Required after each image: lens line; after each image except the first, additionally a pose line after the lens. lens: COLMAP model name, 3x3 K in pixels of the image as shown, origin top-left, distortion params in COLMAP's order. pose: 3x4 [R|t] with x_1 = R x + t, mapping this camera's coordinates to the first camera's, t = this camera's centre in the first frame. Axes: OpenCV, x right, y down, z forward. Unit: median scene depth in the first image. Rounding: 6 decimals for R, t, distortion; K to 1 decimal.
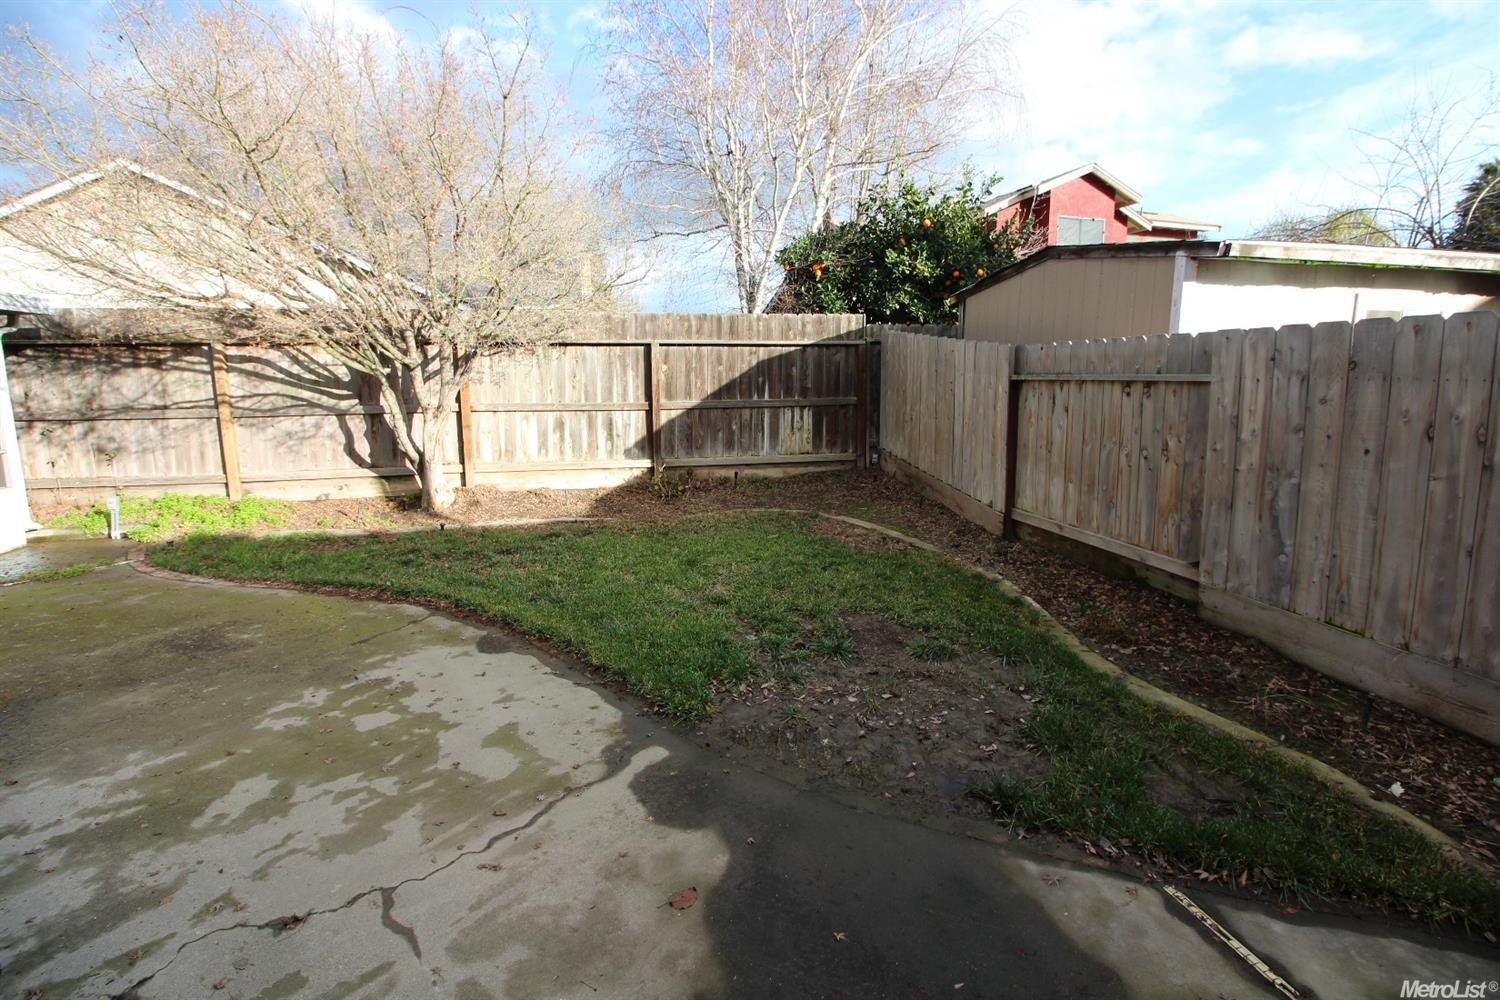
lens RADIAL K [[684.9, 0, 760.7], [0, 684.9, 479.6], [0, 0, 1]] dist [-0.000846, -0.012420]
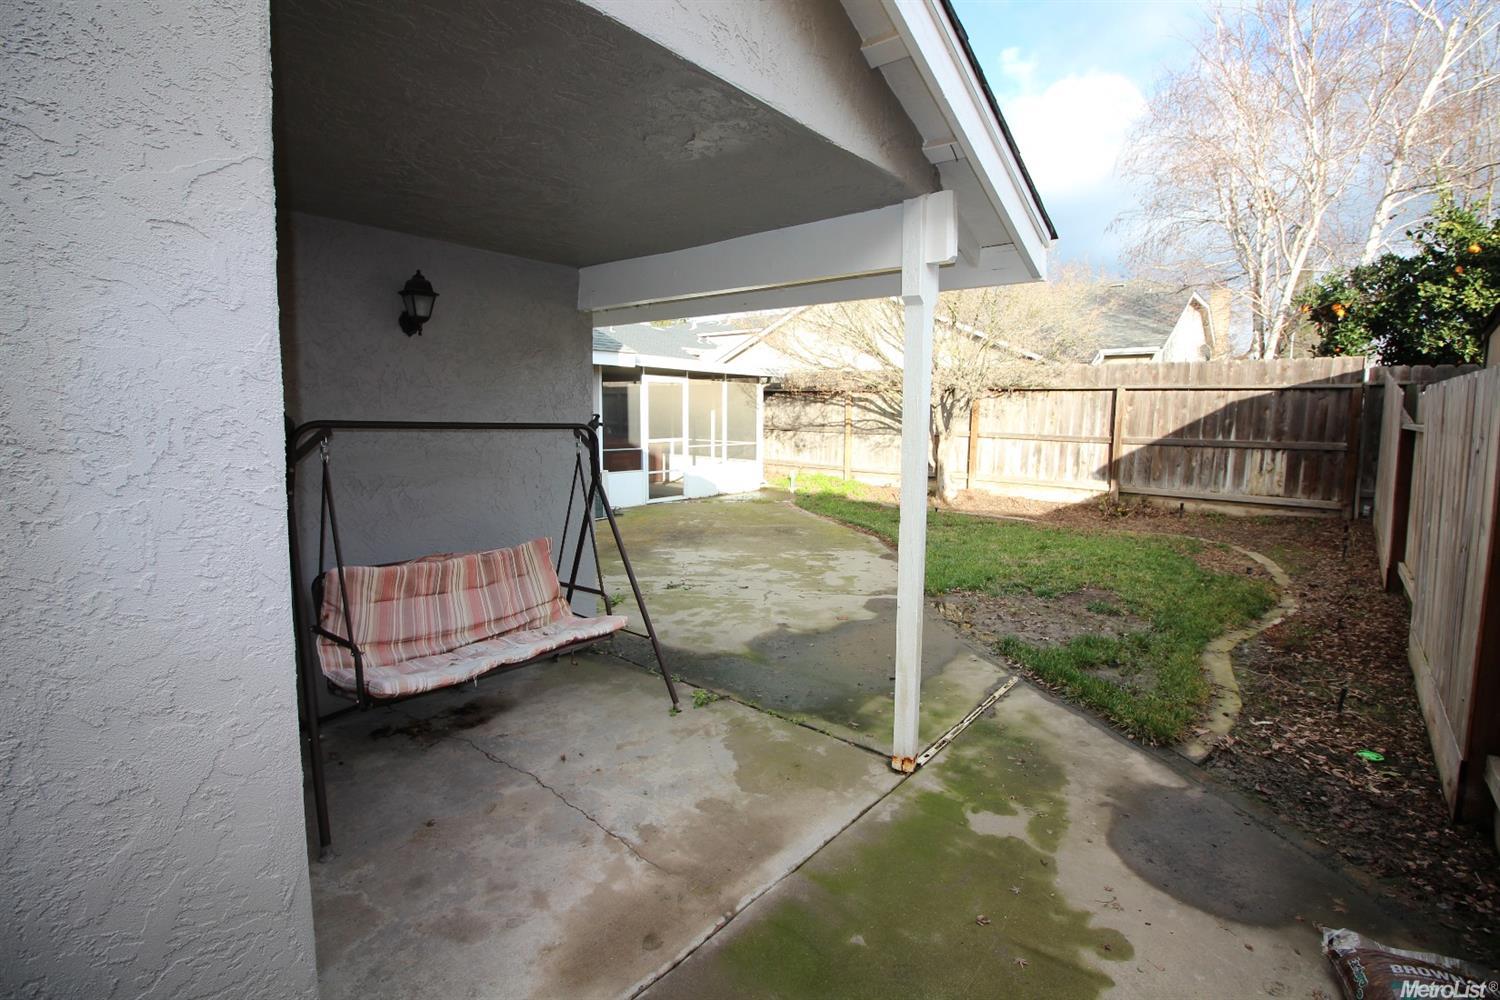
lens RADIAL K [[695.3, 0, 760.6], [0, 695.3, 477.0], [0, 0, 1]] dist [-0.001102, -0.012803]
pose [[0.607777, 0.094456, -0.788470, 0.465383], [-0.136419, 0.990559, 0.013510, 0.026537], [0.782302, 0.099351, 0.614925, -0.244056]]
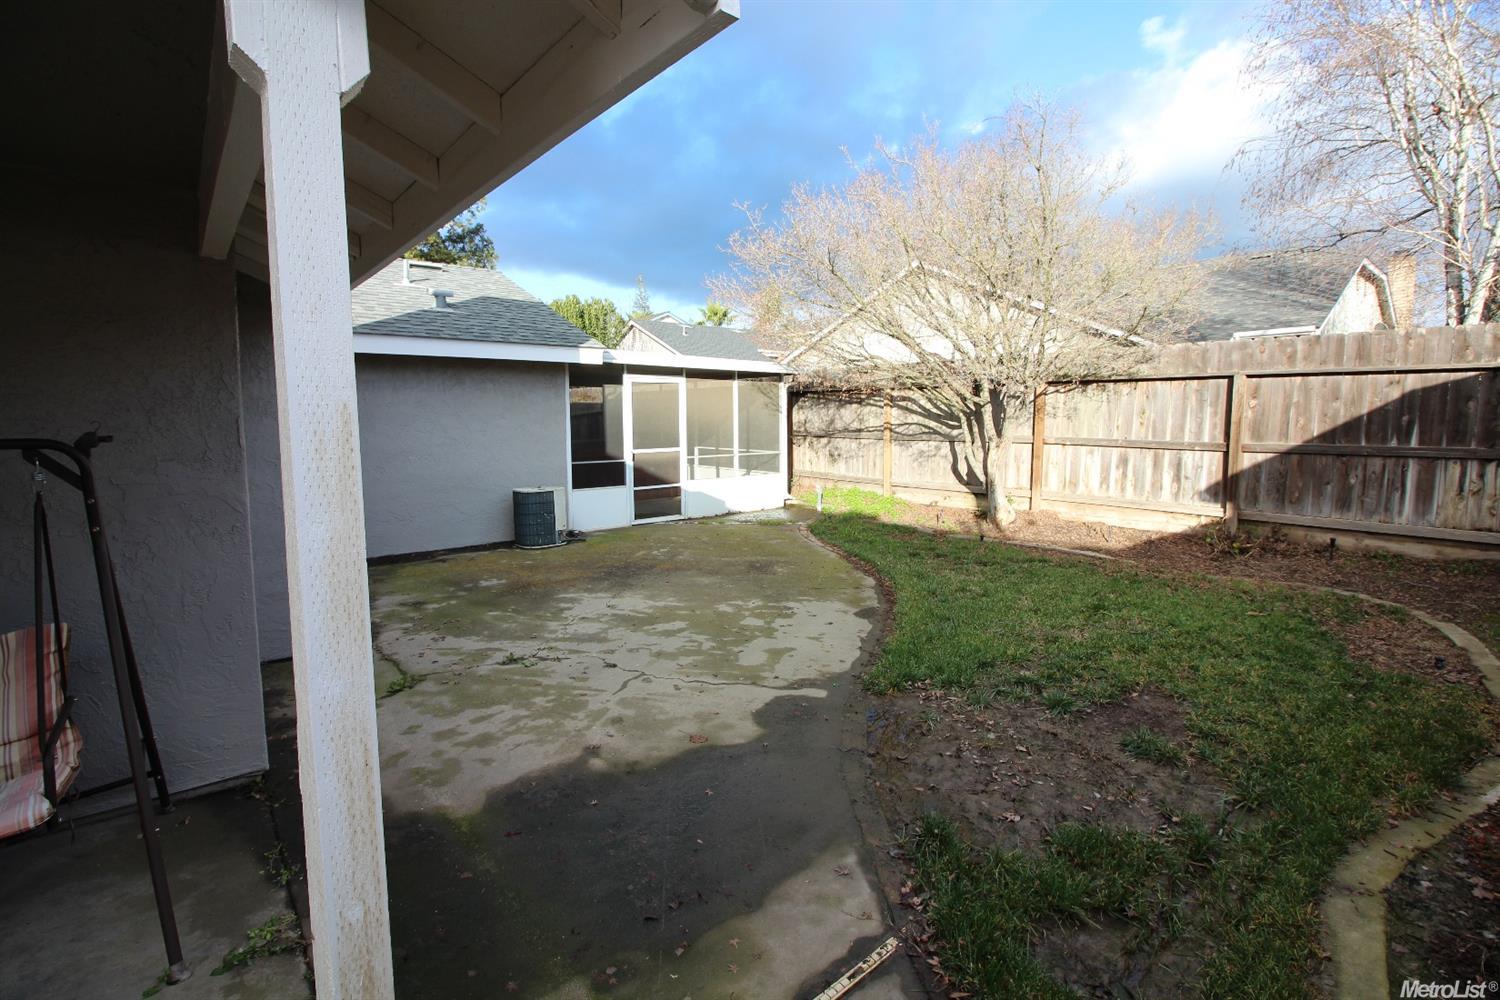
lens RADIAL K [[695.3, 0, 760.6], [0, 695.3, 477.0], [0, 0, 1]] dist [-0.001102, -0.012803]
pose [[0.465102, 0.087985, -0.880874, 0.366372], [-0.133348, 0.990658, 0.028543, -0.017279], [0.875156, 0.104187, 0.472490, 0.079948]]
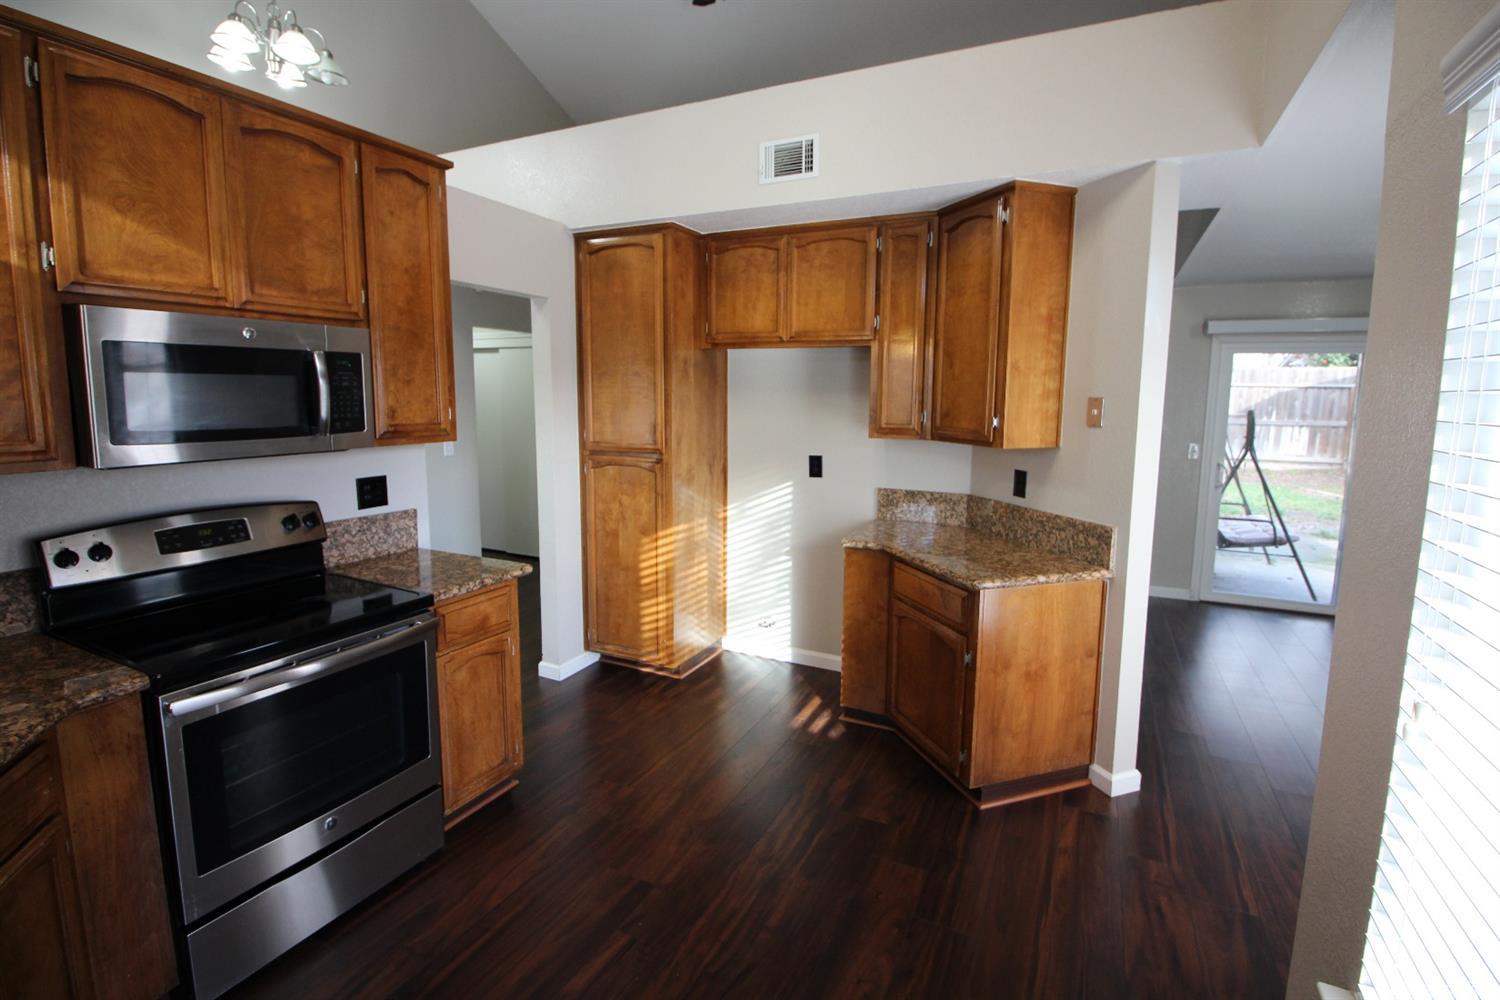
lens RADIAL K [[695.3, 0, 760.6], [0, 695.3, 477.0], [0, 0, 1]] dist [-0.001102, -0.012803]
pose [[0.778324, 0.092805, -0.620966, 0.104558], [-0.111321, 0.993744, 0.008988, 0.151323], [0.617915, 0.062131, 0.783786, -1.132003]]
